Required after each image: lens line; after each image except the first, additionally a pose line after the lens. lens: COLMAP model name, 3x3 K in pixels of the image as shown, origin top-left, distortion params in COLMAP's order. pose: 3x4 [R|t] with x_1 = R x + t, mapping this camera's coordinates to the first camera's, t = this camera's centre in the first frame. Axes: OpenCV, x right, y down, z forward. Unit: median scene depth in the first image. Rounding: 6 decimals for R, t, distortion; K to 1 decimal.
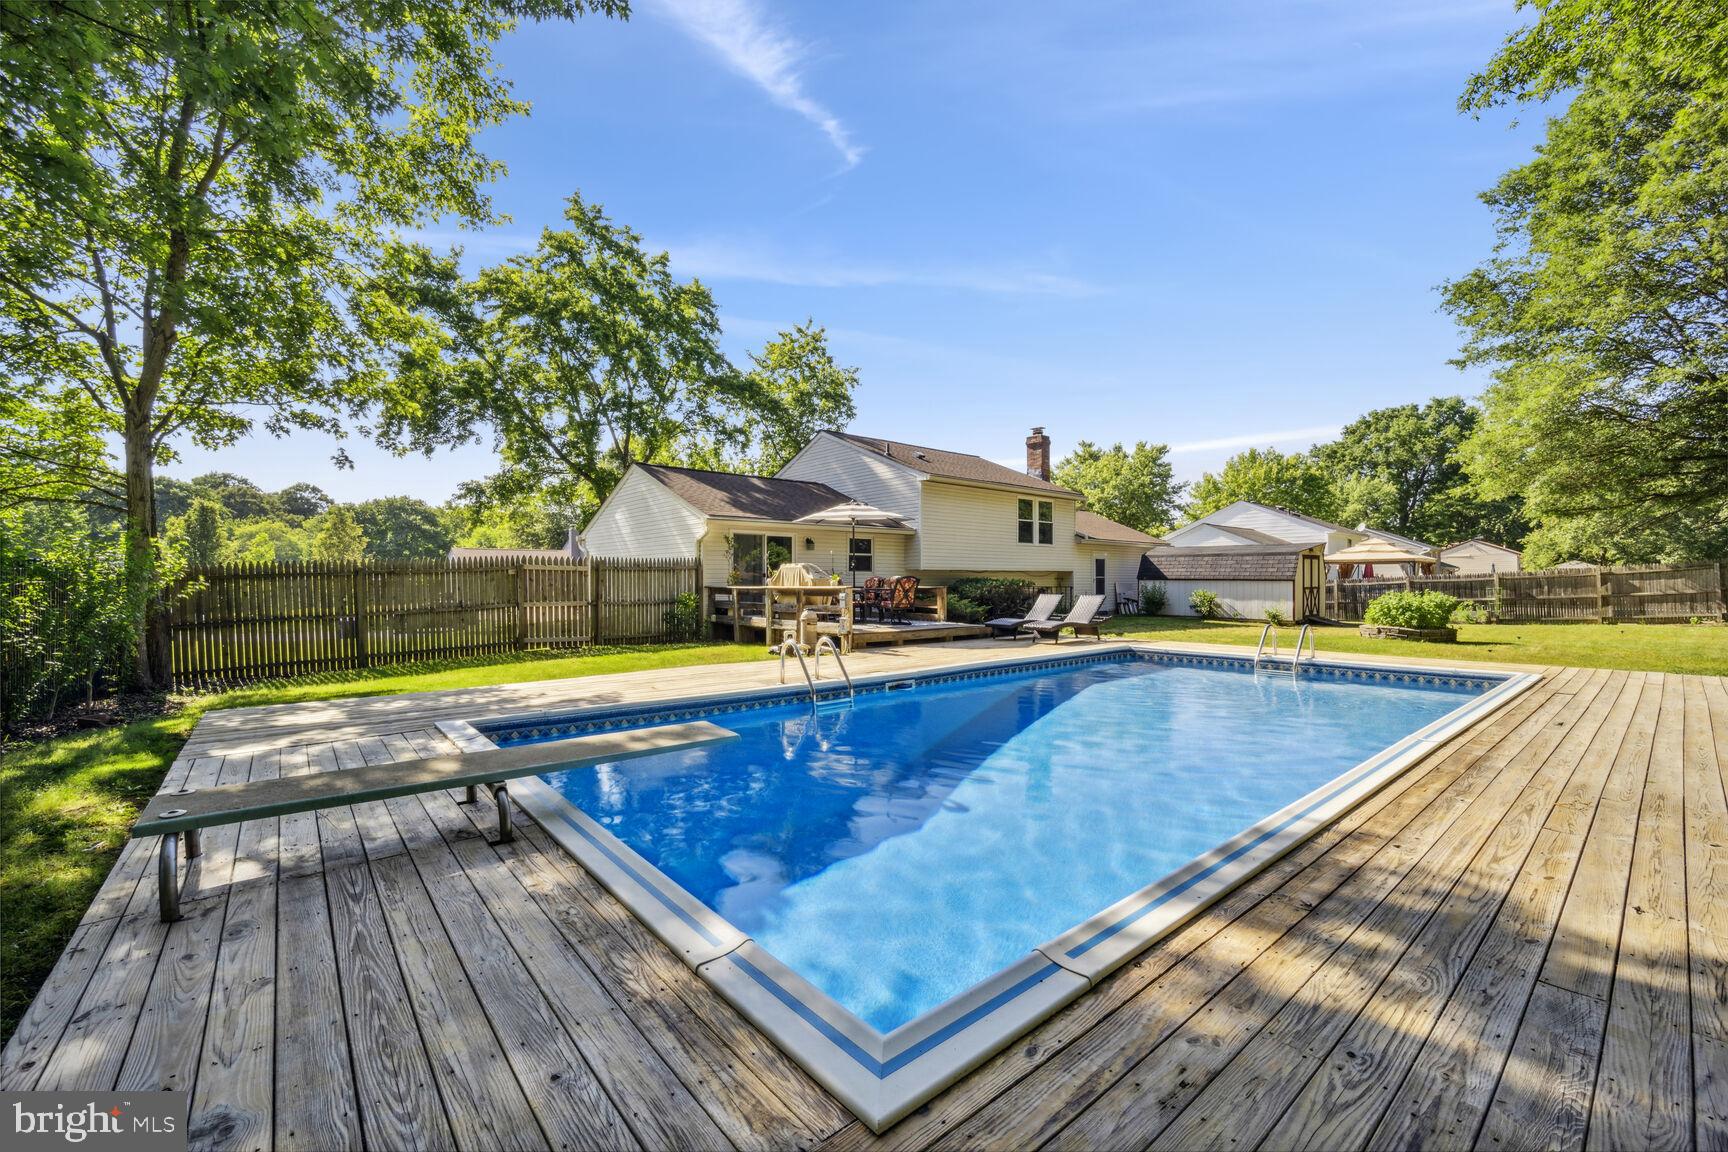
lens RADIAL K [[711.8, 0, 864.3], [0, 711.8, 578.0], [0, 0, 1]] dist [-0.002948, -0.000141]
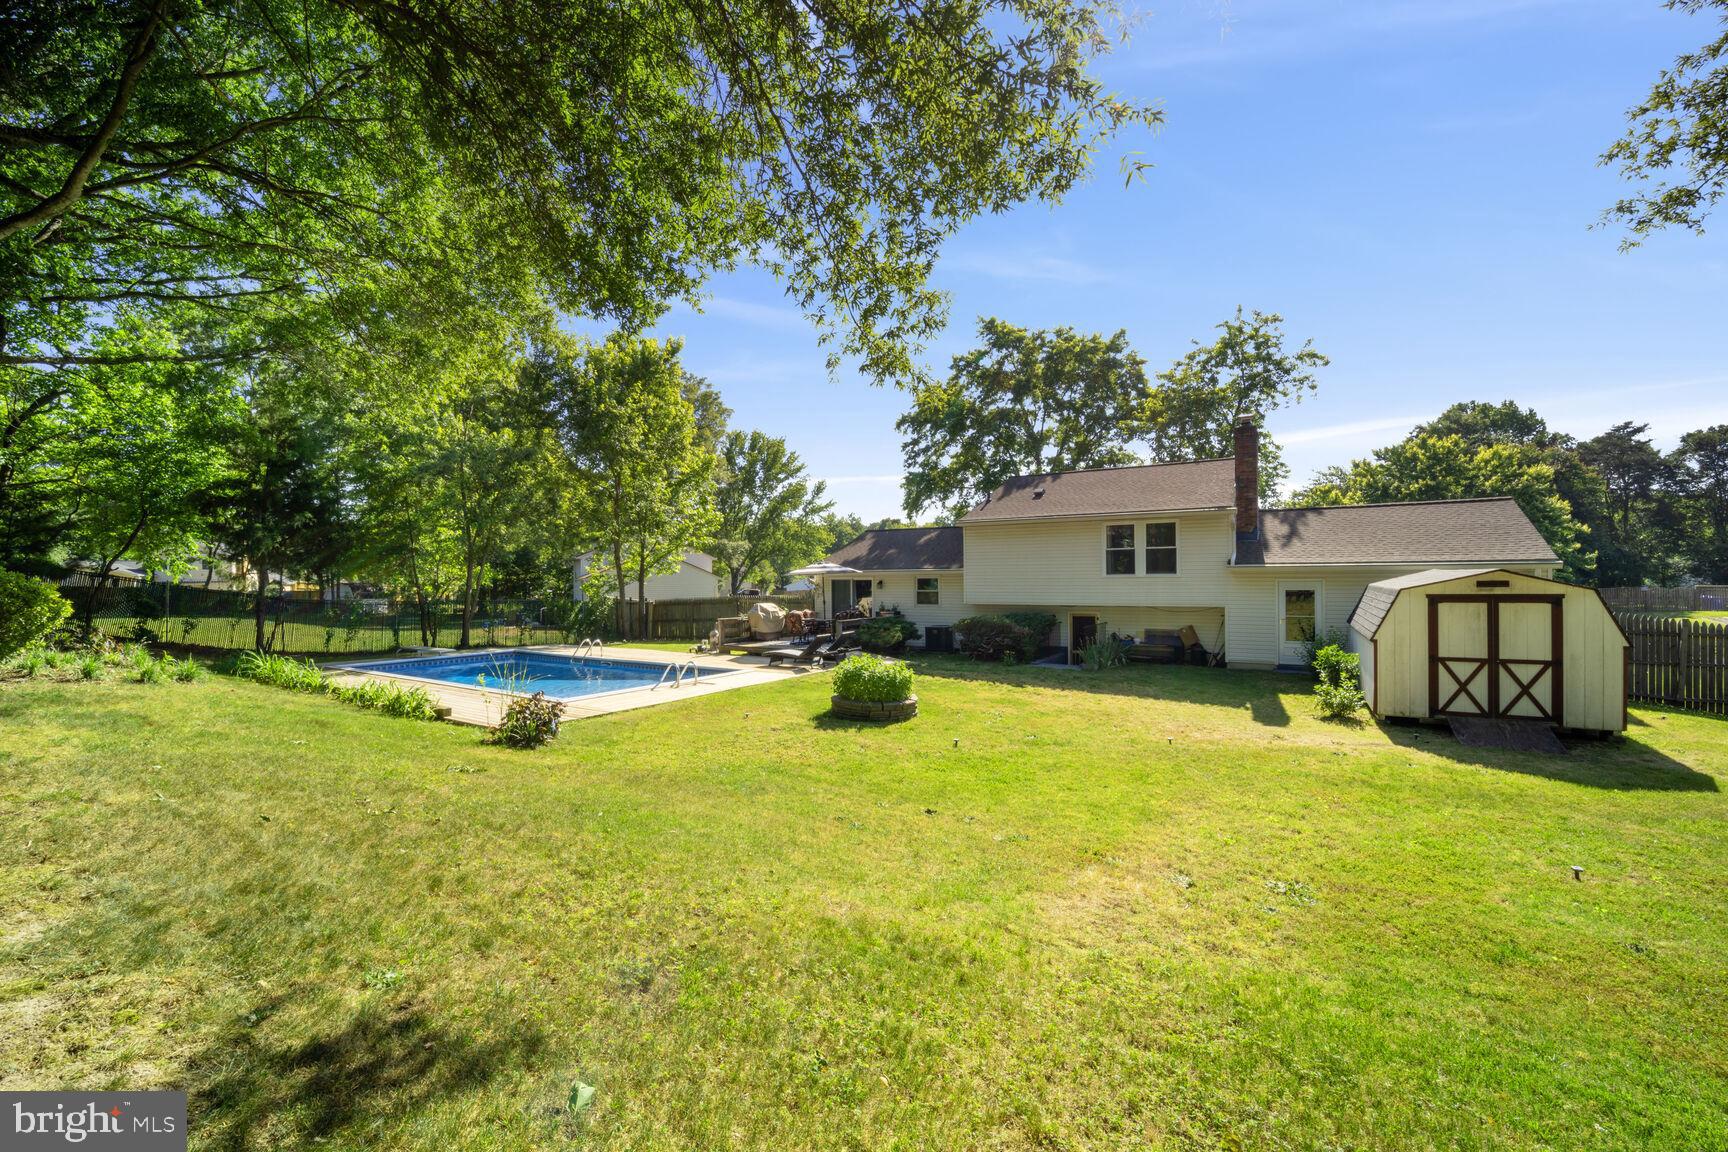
lens RADIAL K [[711.8, 0, 861.8], [0, 711.8, 579.2], [0, 0, 1]] dist [-0.002948, -0.000141]
pose [[0.300813, -0.001003, -0.953683, 0.899226], [0.008786, 0.999960, 0.001720, -0.044459], [0.953643, -0.008897, 0.300809, 0.395711]]
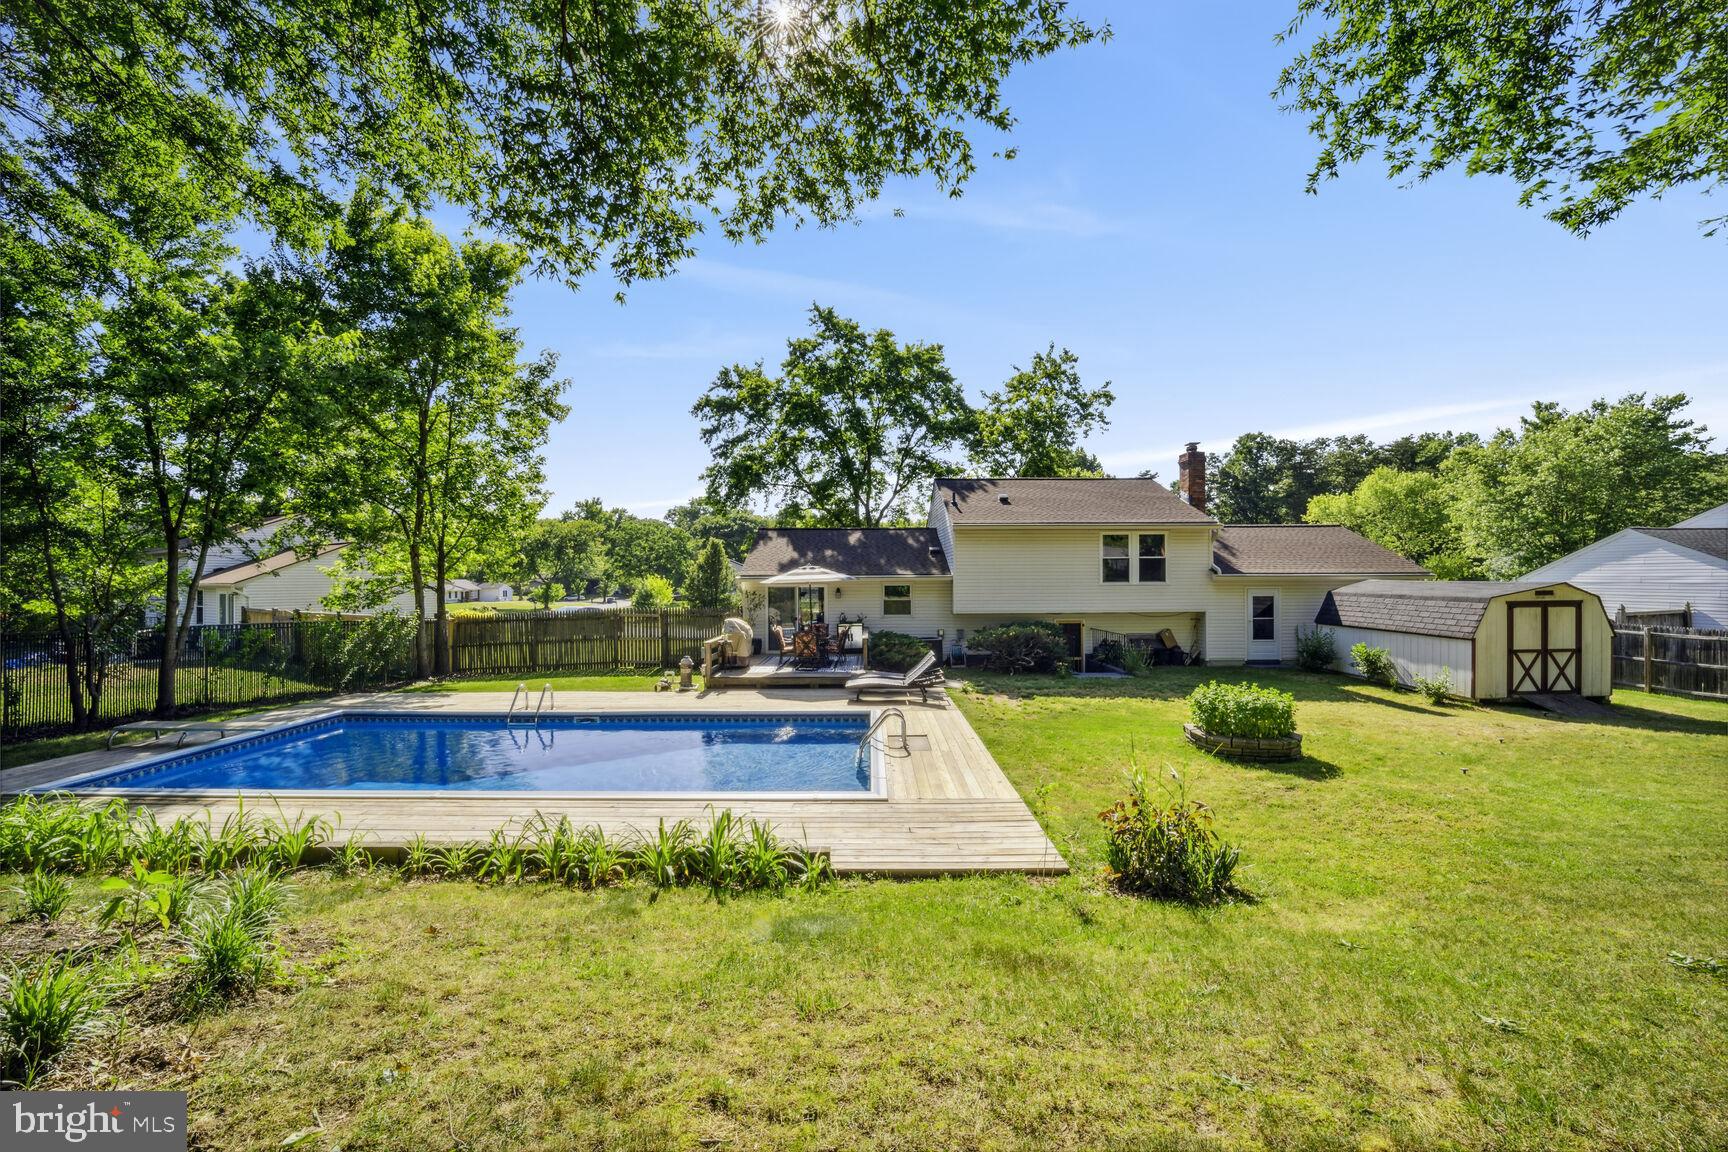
lens RADIAL K [[711.8, 0, 856.2], [0, 711.8, 579.2], [0, 0, 1]] dist [-0.002948, -0.000141]
pose [[0.761931, -0.001500, -0.647657, 0.523817], [0.005924, 0.999972, 0.004653, -0.054983], [0.647631, -0.007382, 0.761918, 0.077259]]
